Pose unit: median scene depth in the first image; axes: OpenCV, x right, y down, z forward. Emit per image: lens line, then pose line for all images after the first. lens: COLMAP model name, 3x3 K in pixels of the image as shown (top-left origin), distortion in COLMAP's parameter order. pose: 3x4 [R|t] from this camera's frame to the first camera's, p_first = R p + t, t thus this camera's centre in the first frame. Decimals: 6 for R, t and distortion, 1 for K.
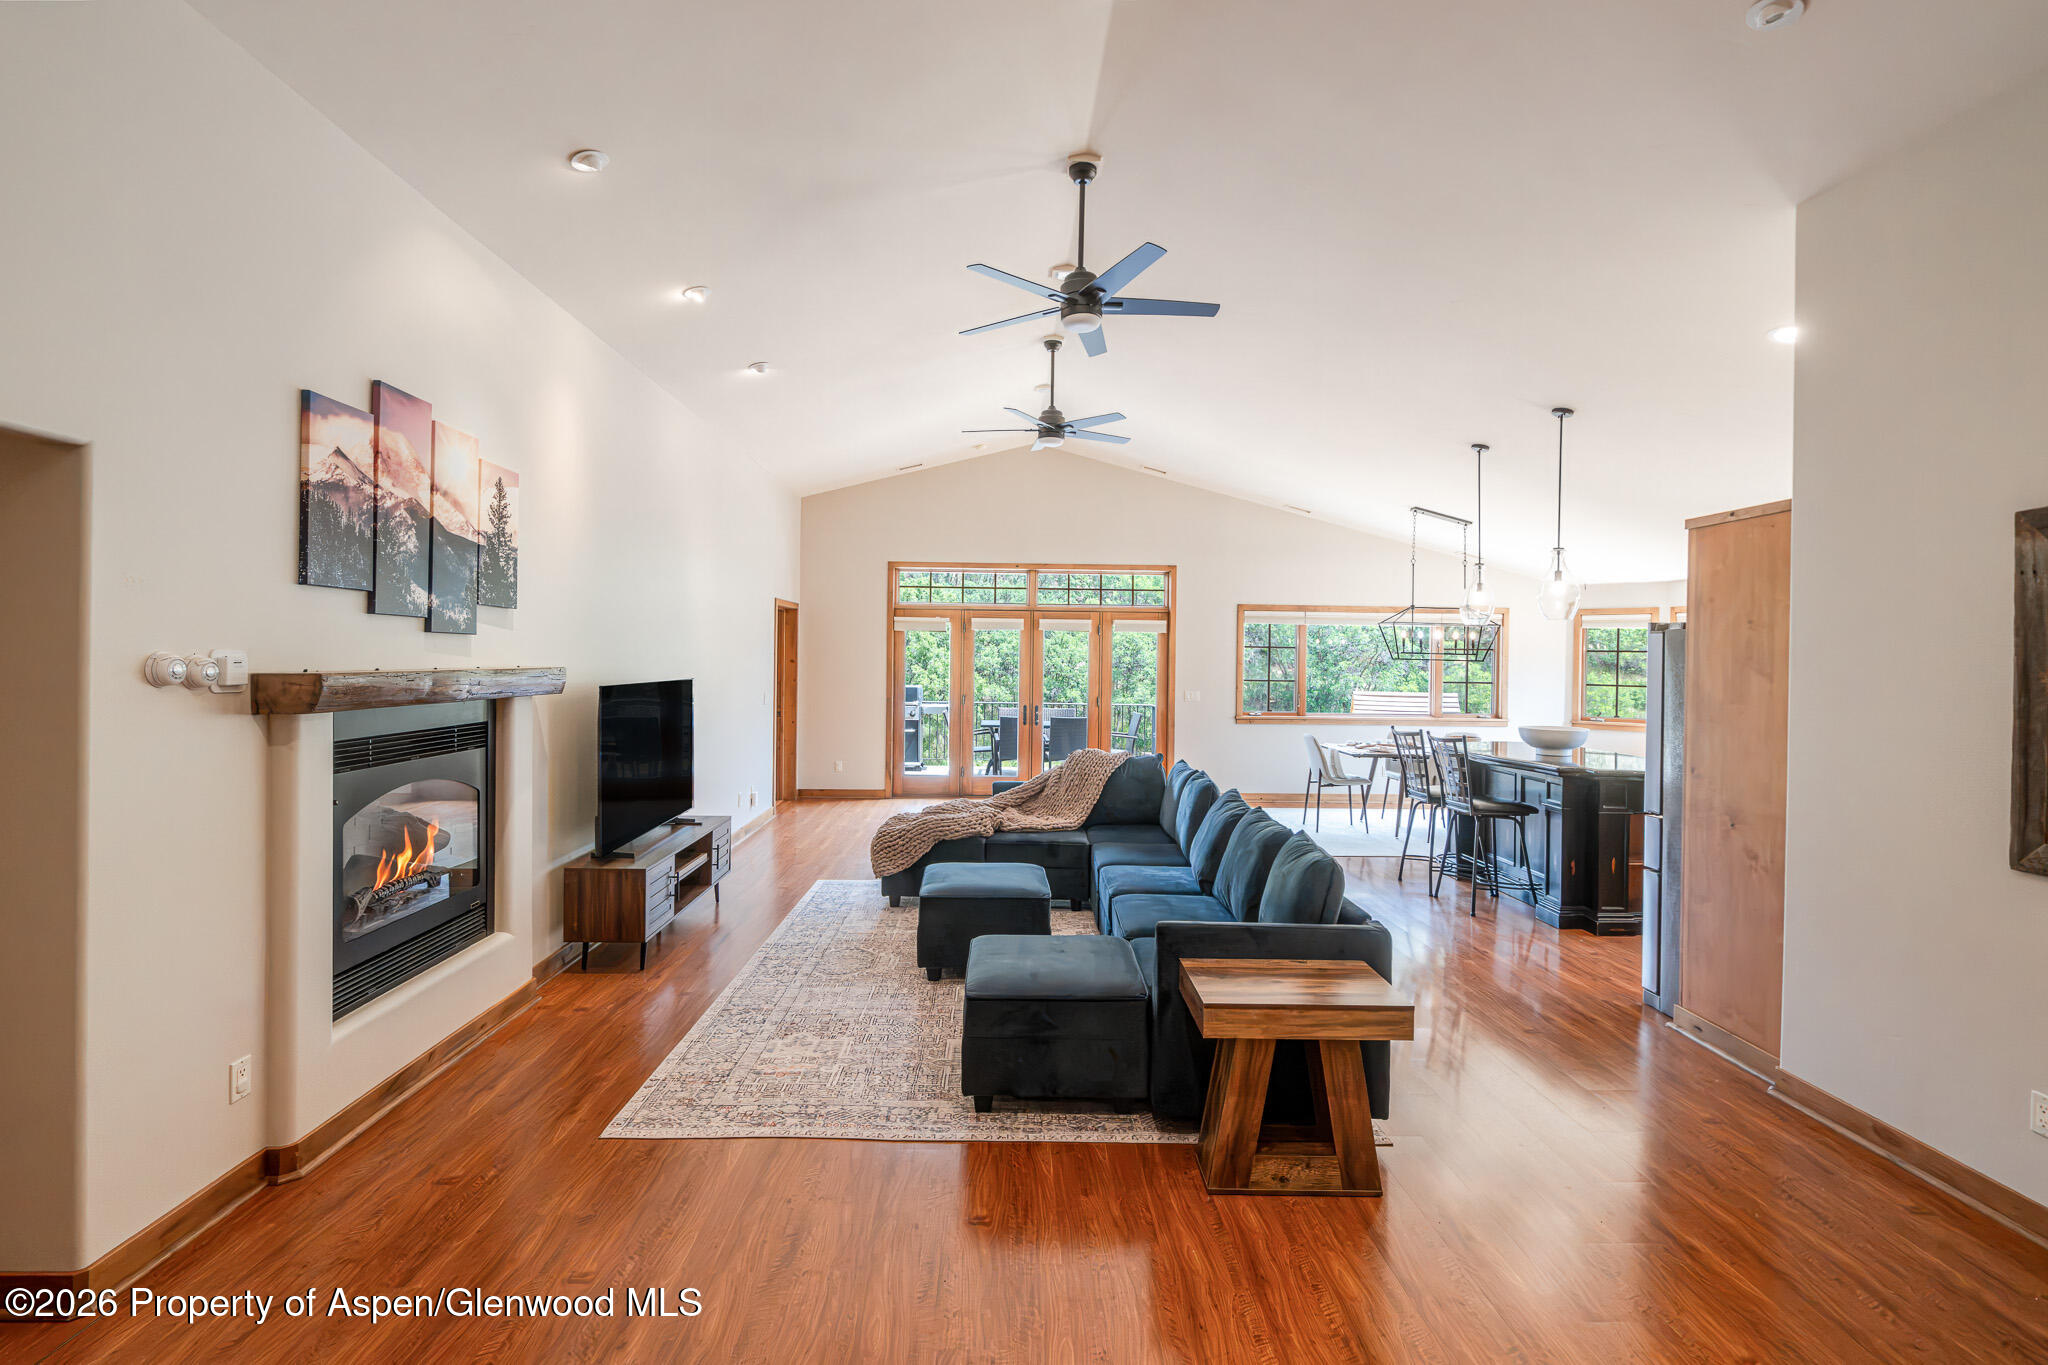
lens RADIAL K [[955.8, 0, 1028.6], [0, 955.8, 640.7], [0, 0, 1]] dist [0.003690, -0.000453]
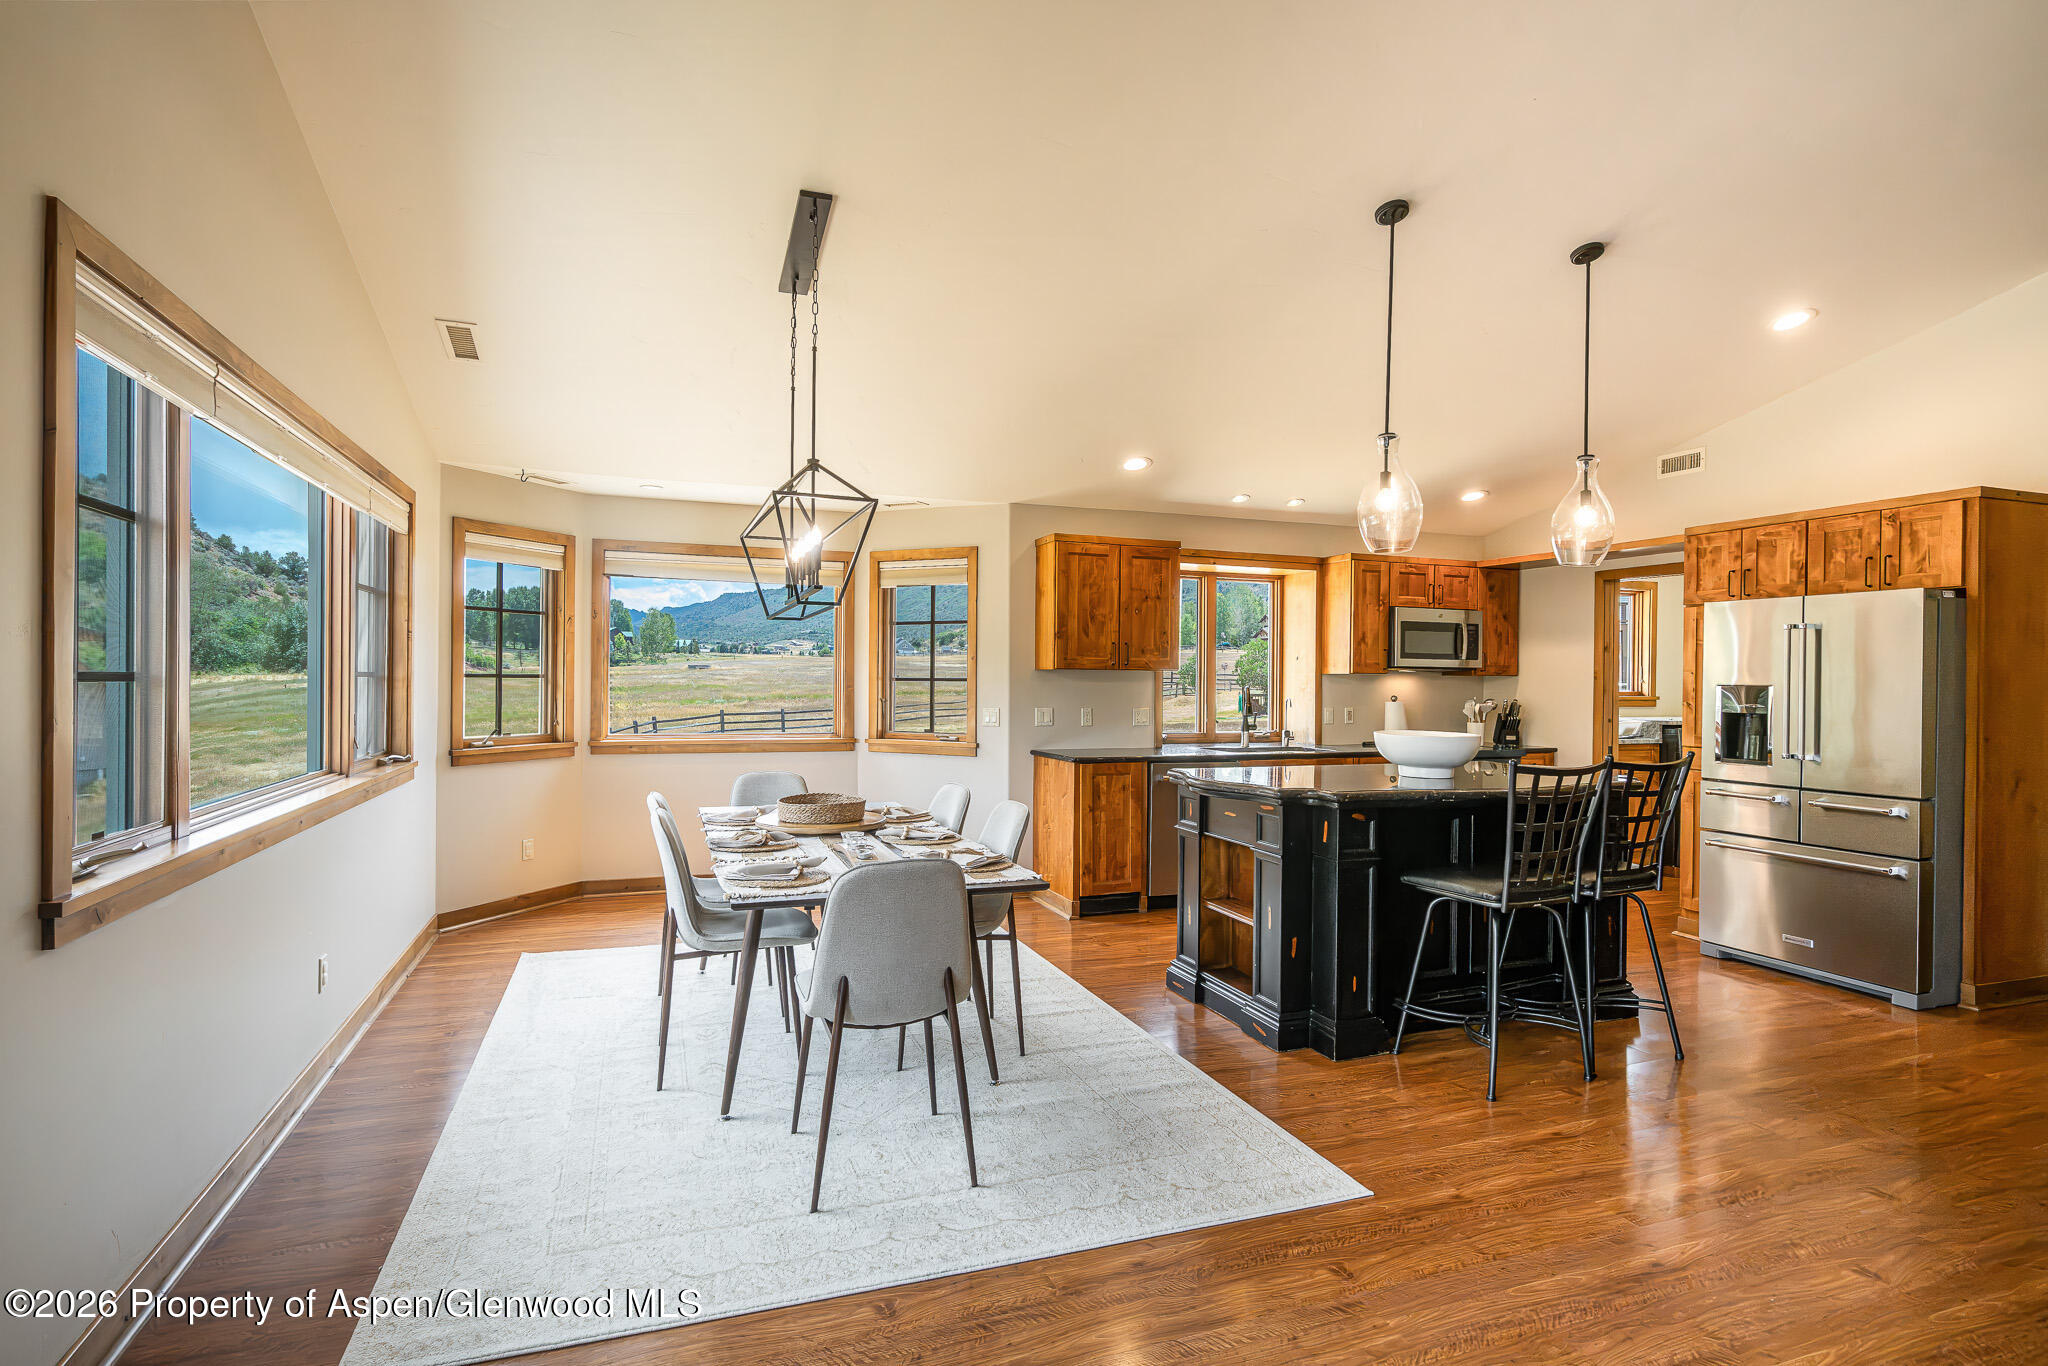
lens RADIAL K [[1004.8, 0, 991.6], [0, 1004.8, 698.0], [0, 0, 1]] dist [0.006019, -0.000582]
pose [[-0.299310, -0.037624, 0.953414, 0.027851], [-0.029273, 0.999114, 0.030238, 0.084244], [-0.953707, -0.018859, -0.300146, 2.162681]]
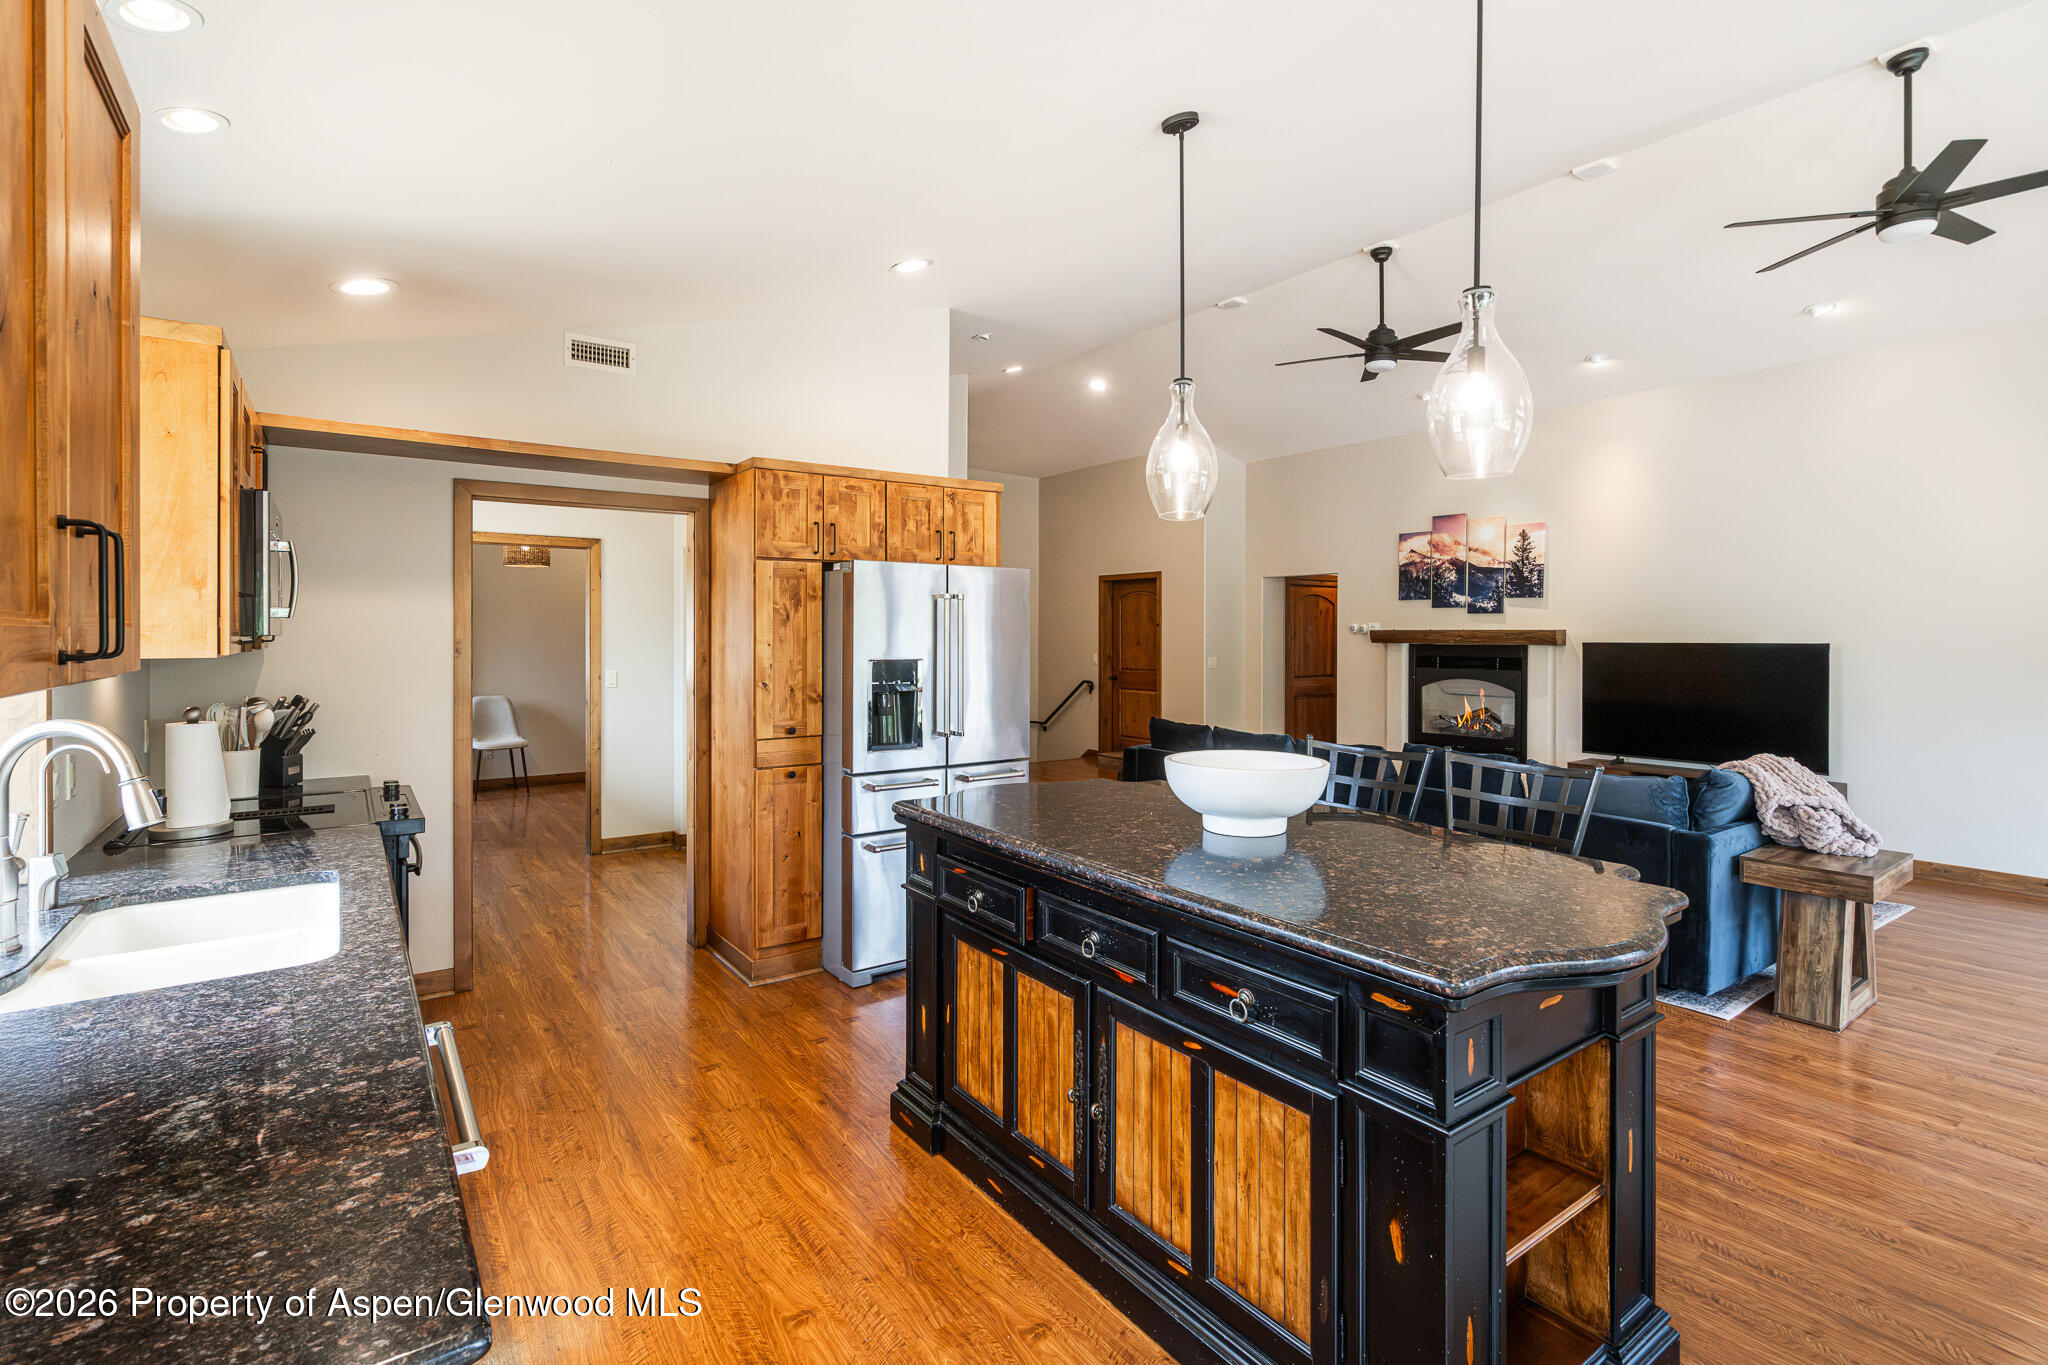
lens RADIAL K [[955.8, 0, 1021.7], [0, 955.8, 648.2], [0, 0, 1]] dist [0.003690, -0.000453]
pose [[-0.835571, -0.005693, -0.549354, 1.235051], [-0.004312, 0.999983, -0.003804, 0.071679], [0.549366, -0.000810, -0.835581, 1.880254]]
